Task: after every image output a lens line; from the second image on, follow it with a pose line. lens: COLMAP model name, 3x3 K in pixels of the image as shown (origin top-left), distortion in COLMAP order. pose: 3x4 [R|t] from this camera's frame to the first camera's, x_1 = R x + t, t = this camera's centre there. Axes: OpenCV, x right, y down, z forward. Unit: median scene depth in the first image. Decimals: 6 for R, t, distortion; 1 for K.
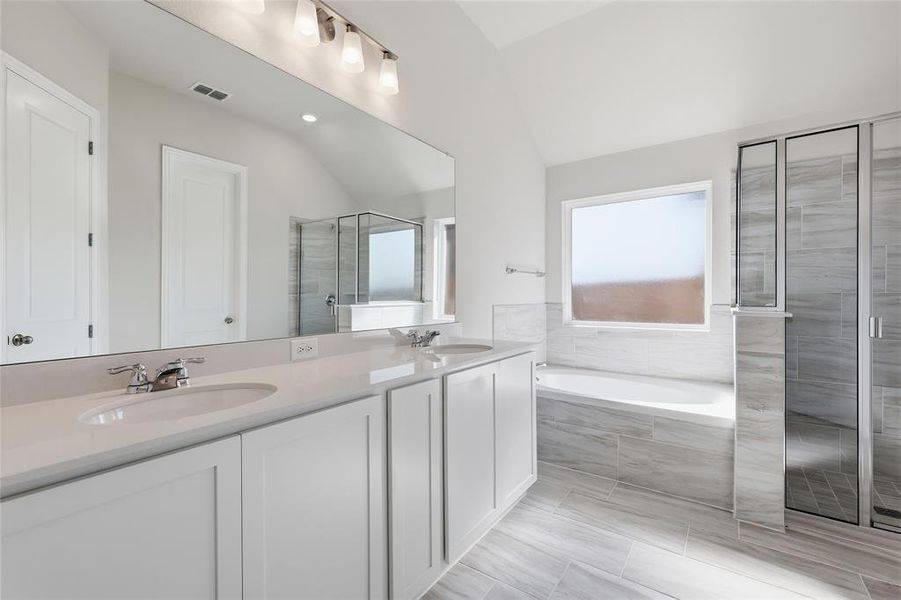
lens RADIAL K [[395.2, 0, 447.5], [0, 395.2, 301.1], [0, 0, 1]] dist [0.004504, -0.000410]
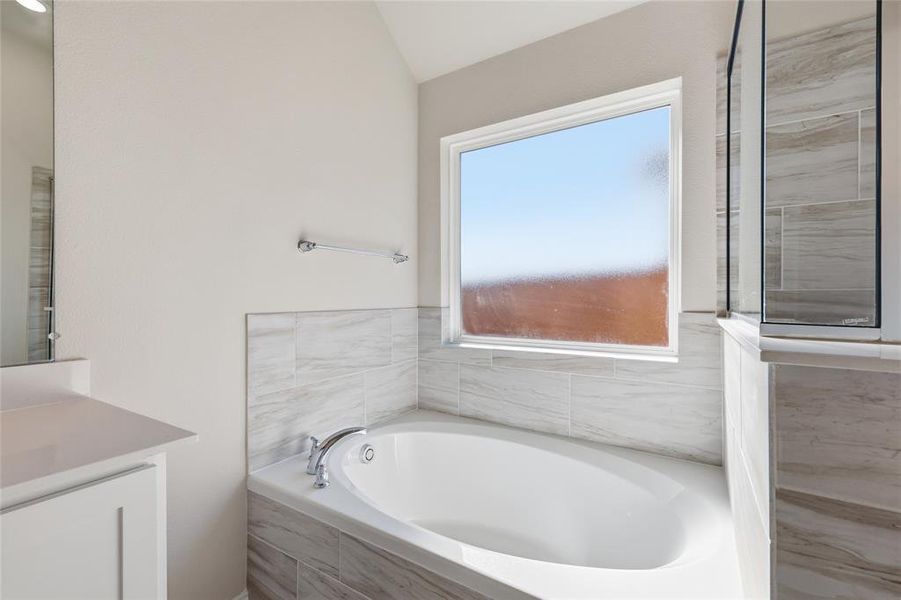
lens RADIAL K [[395.2, 0, 448.6], [0, 395.2, 299.0], [0, 0, 1]] dist [0.004504, -0.000410]
pose [[0.998026, 0.002671, 0.062745, 0.342753], [-0.002390, 0.999987, -0.004564, -0.005274], [-0.062756, 0.004406, 0.998019, 0.520473]]
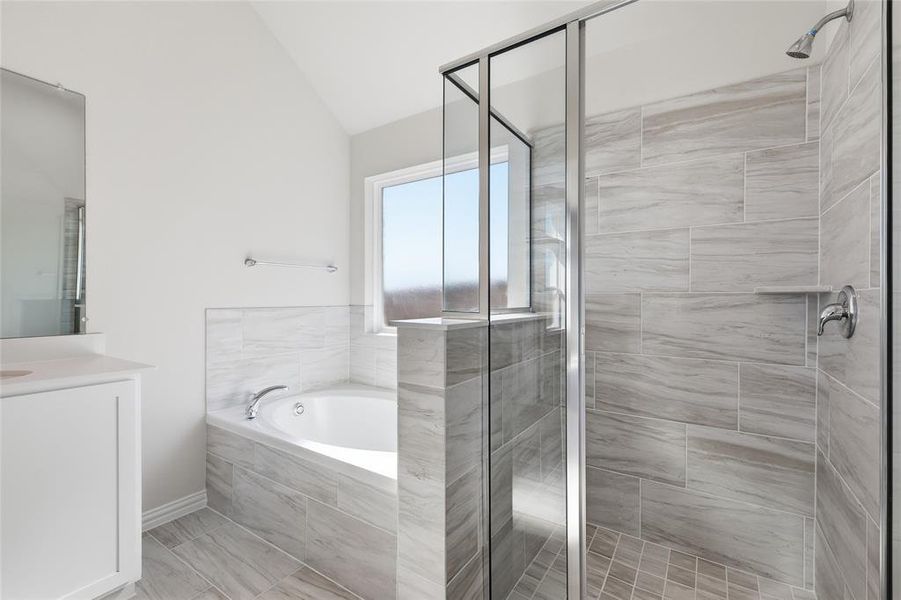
lens RADIAL K [[395.2, 0, 448.8], [0, 395.2, 300.9], [0, 0, 1]] dist [0.004504, -0.000410]
pose [[0.999458, 0.004349, 0.032628, 0.562515], [-0.004230, 0.999984, -0.003715, -0.002092], [-0.032644, 0.003575, 0.999461, 0.257619]]
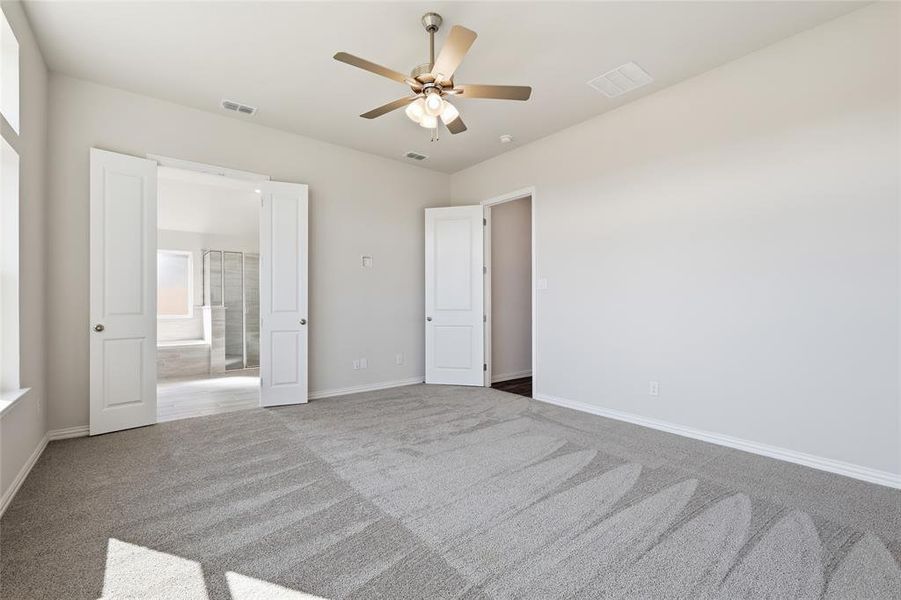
lens RADIAL K [[395.2, 0, 443.3], [0, 395.2, 299.7], [0, 0, 1]] dist [0.004504, -0.000410]
pose [[0.297832, 0.007009, 0.954593, -1.163234], [0.012653, 0.999856, -0.011289, 0.019529], [-0.954534, 0.015441, 0.297700, -1.135747]]
